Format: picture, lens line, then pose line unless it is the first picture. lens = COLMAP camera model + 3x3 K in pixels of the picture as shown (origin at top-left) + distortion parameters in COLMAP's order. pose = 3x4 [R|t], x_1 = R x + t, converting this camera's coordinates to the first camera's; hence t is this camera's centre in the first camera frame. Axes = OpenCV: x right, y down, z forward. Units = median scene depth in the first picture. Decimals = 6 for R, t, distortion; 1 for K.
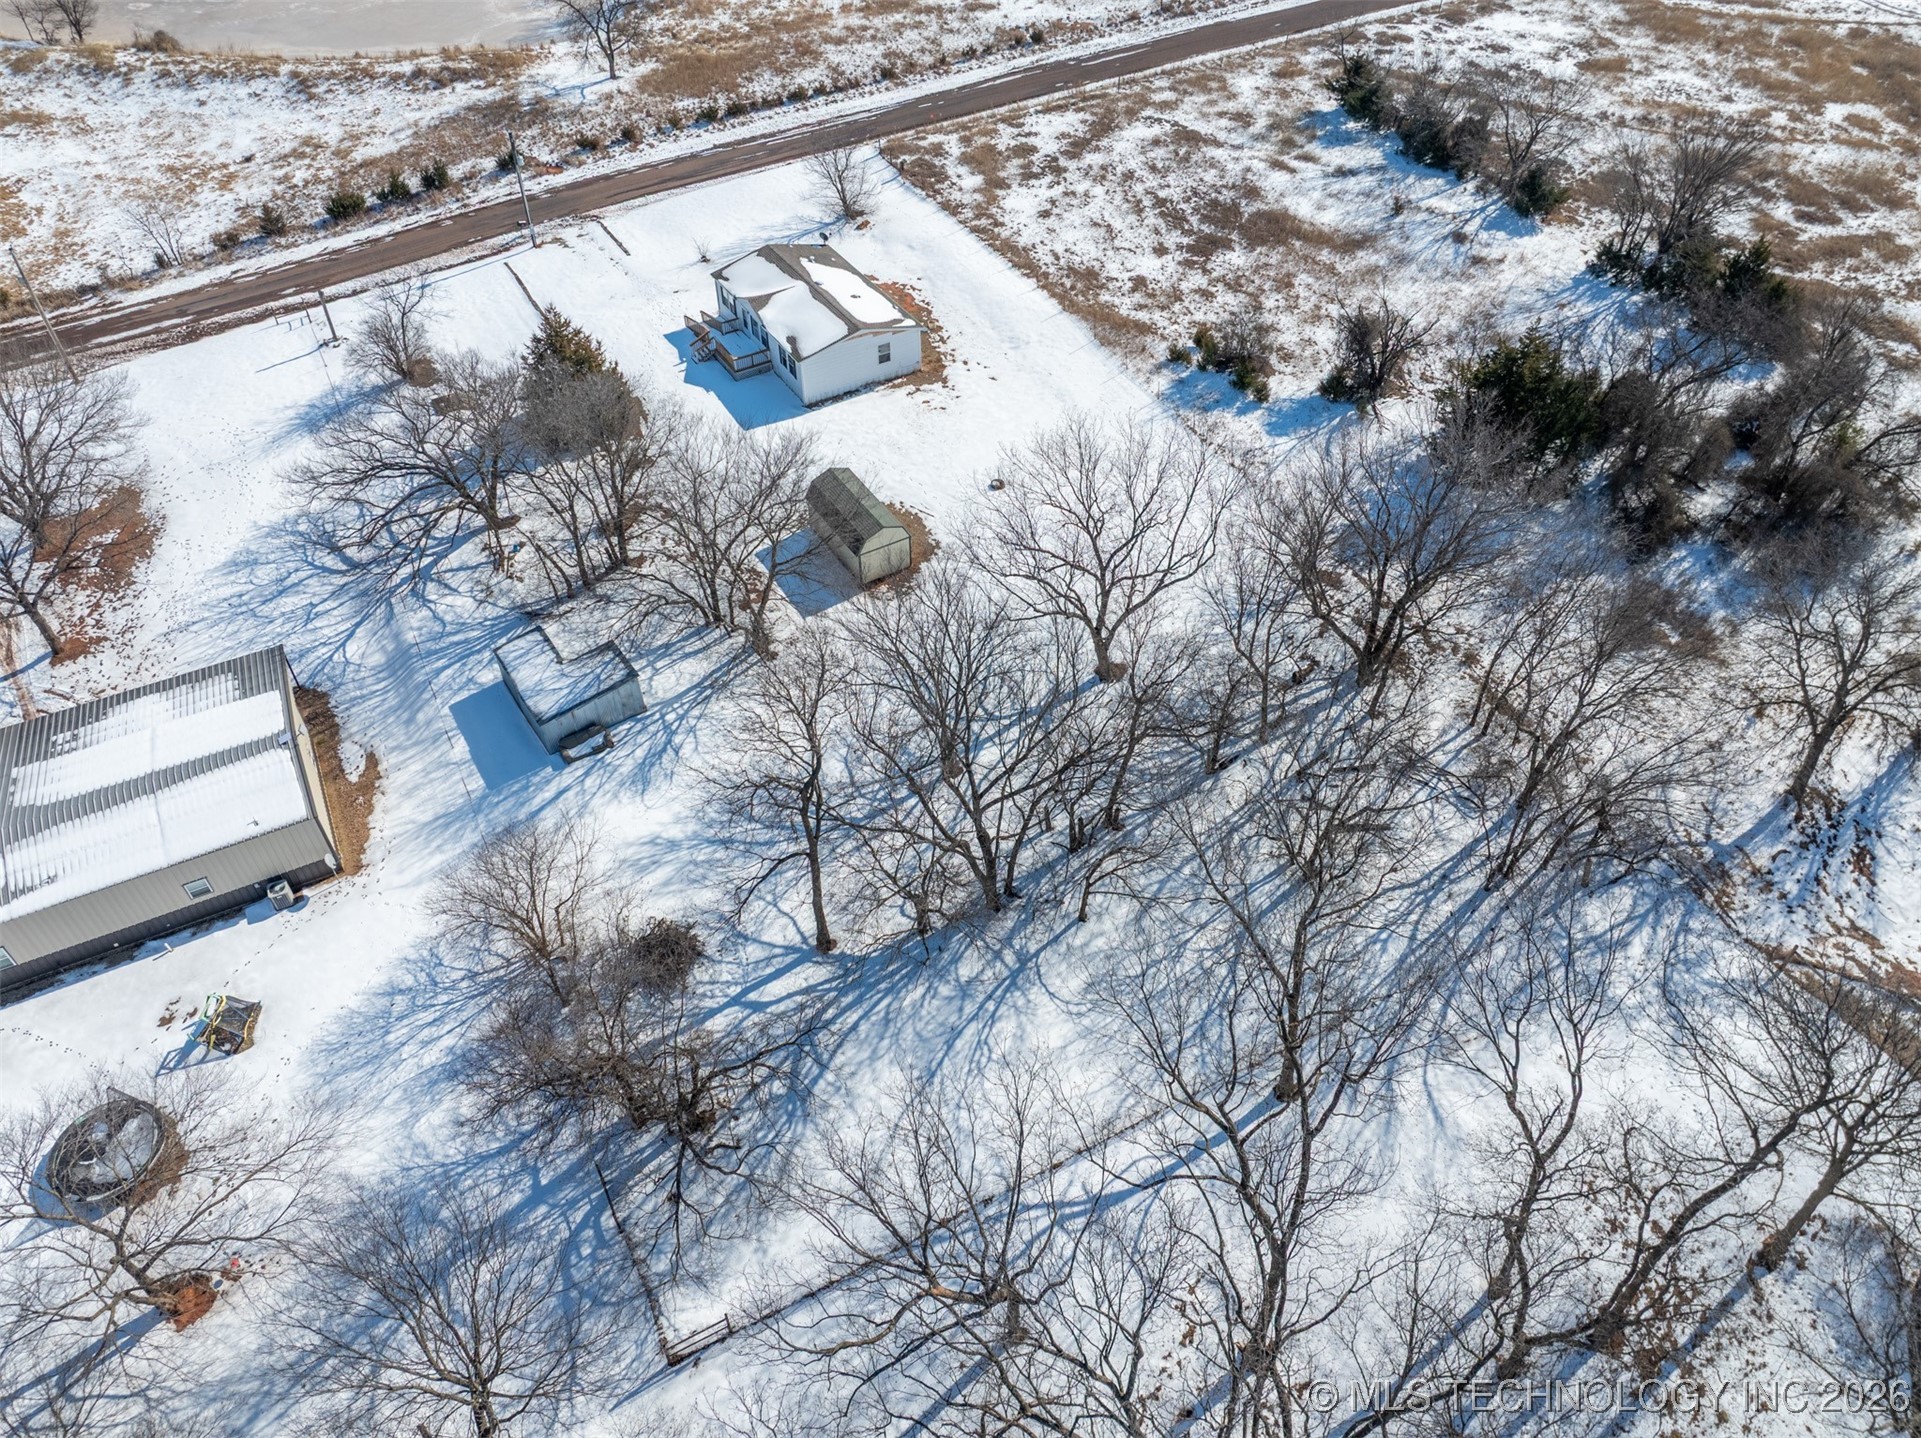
lens RADIAL K [[1356.7, 0, 960.9], [0, 1356.7, 714.9], [0, 0, 1]] dist [-0.035594, -0.005486]
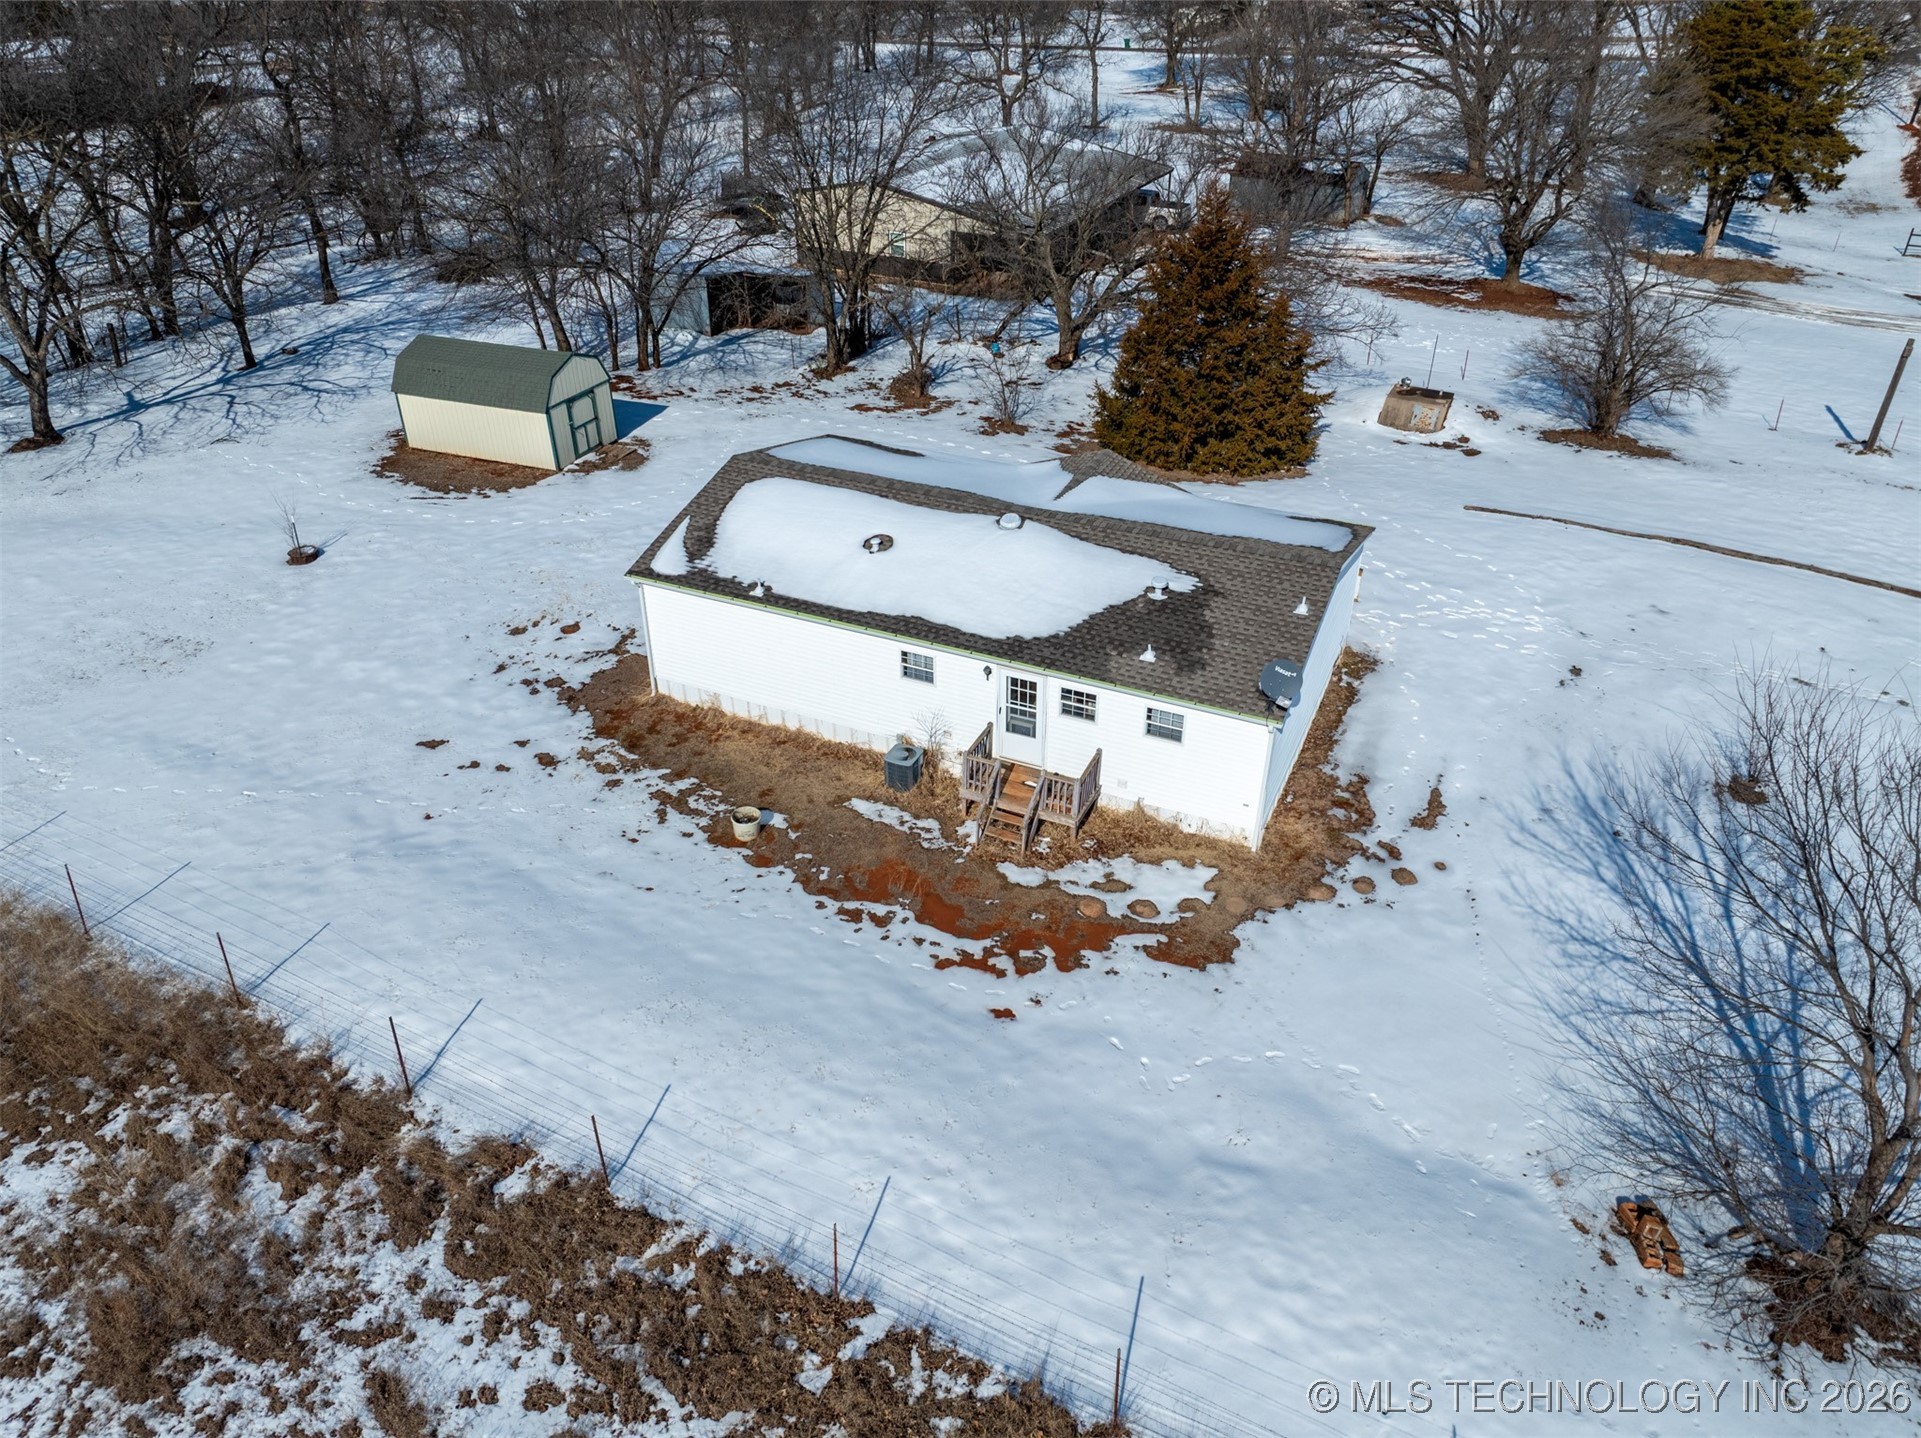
lens RADIAL K [[1356.7, 0, 956.6], [0, 1356.7, 716.3], [0, 0, 1]] dist [-0.035594, -0.005486]
pose [[-0.819112, 0.320397, -0.475817, 0.059804], [-0.391205, 0.294649, 0.871860, -0.480372], [0.419540, 0.900293, -0.116010, 0.888977]]
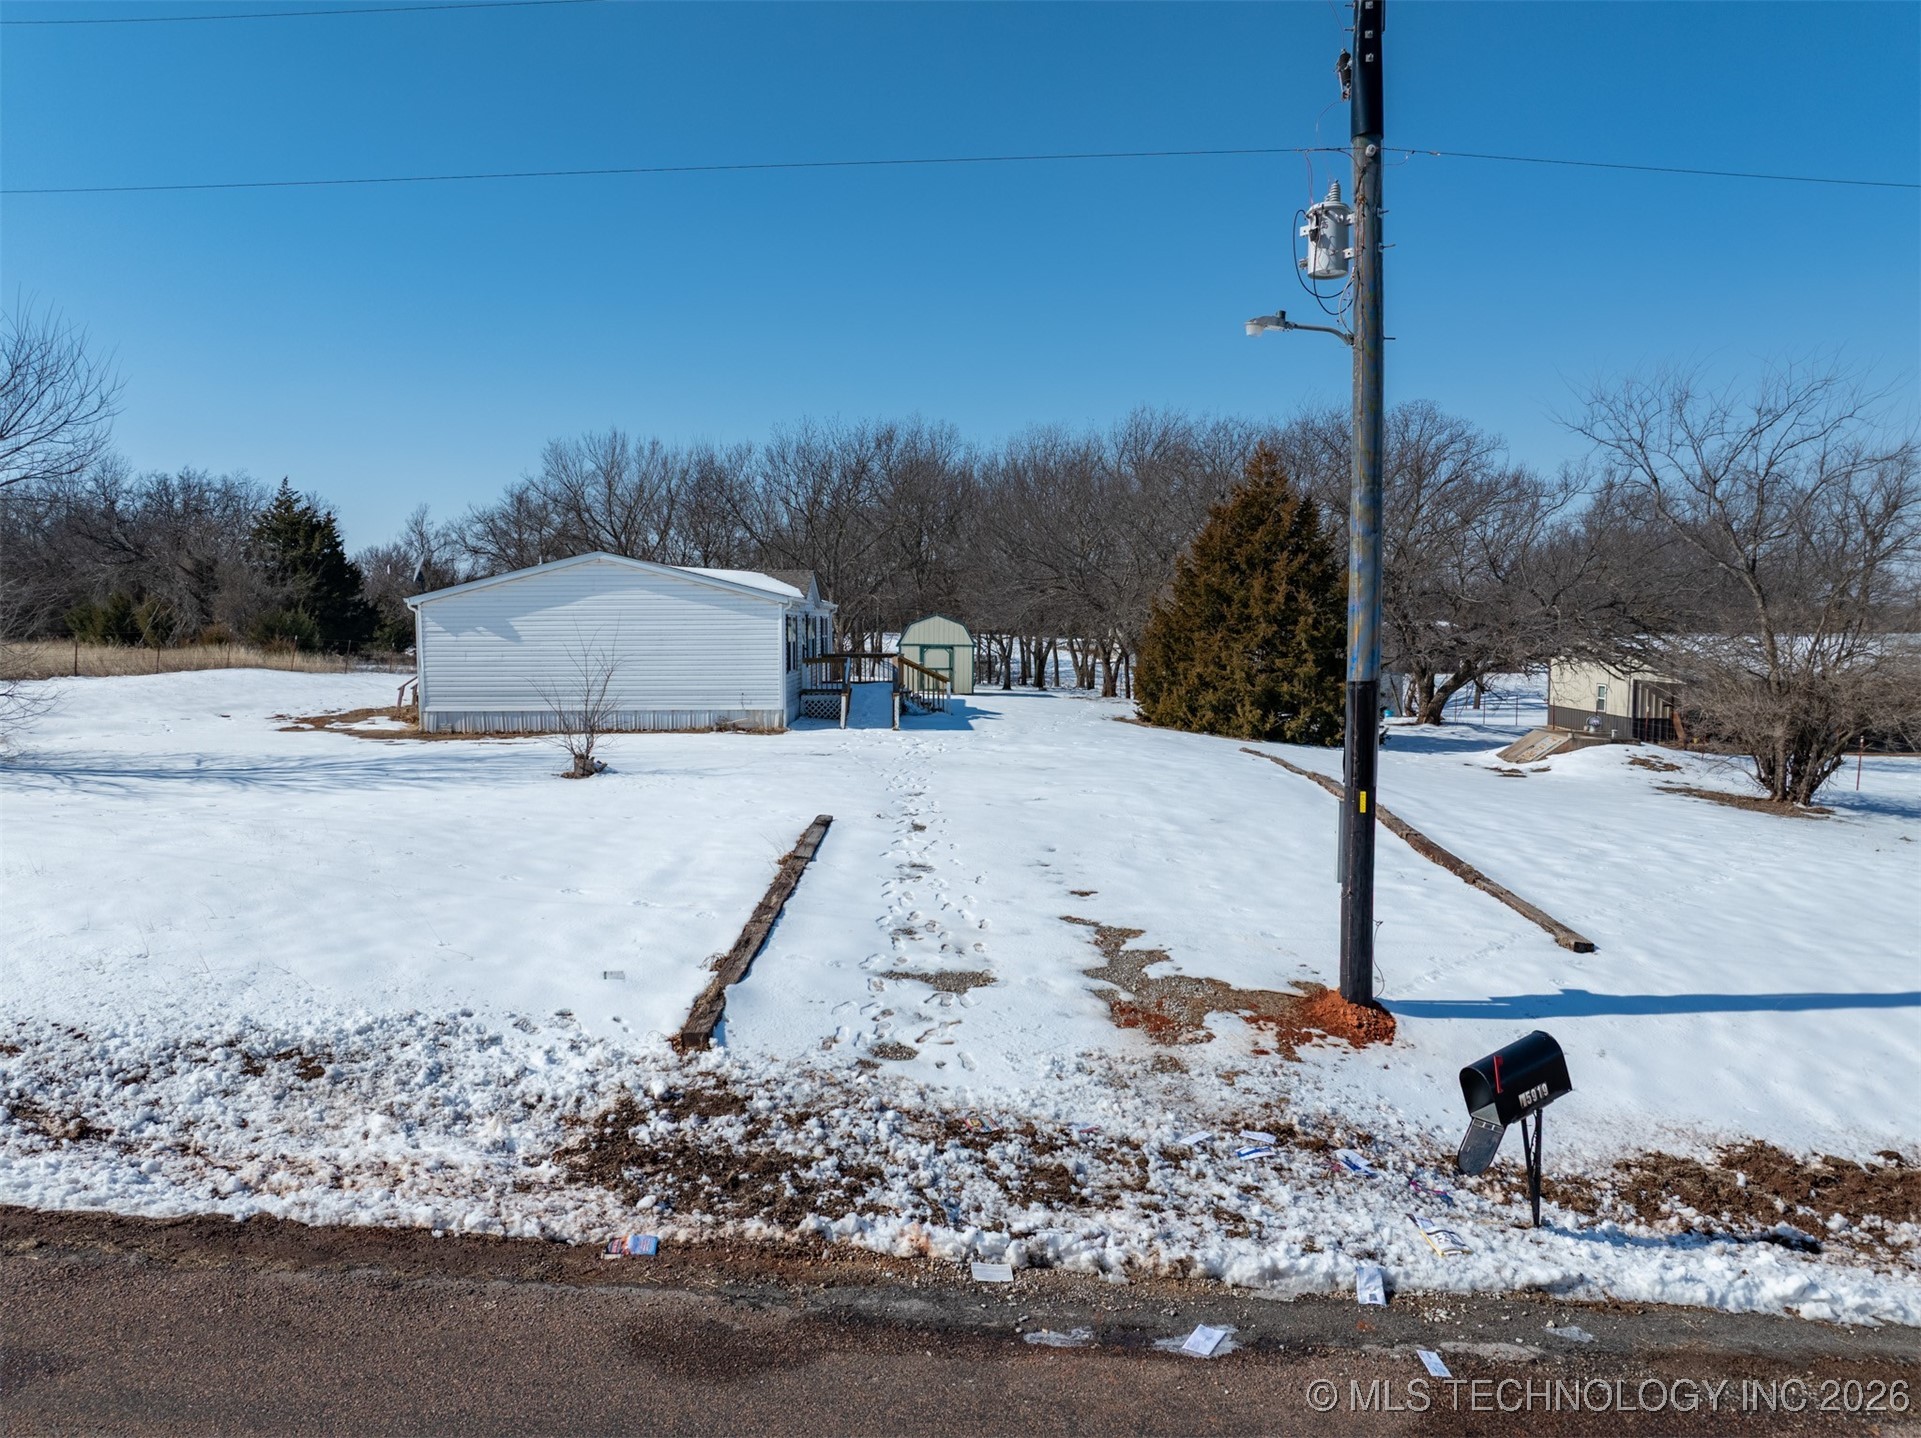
lens RADIAL K [[1356.7, 0, 962.0], [0, 1356.7, 723.0], [0, 0, 1]] dist [-0.035594, -0.005486]
pose [[-0.871892, -0.027764, 0.488911, -0.332838], [0.346528, 0.670460, 0.656050, -0.438792], [-0.346010, 0.741426, -0.574947, 1.030521]]
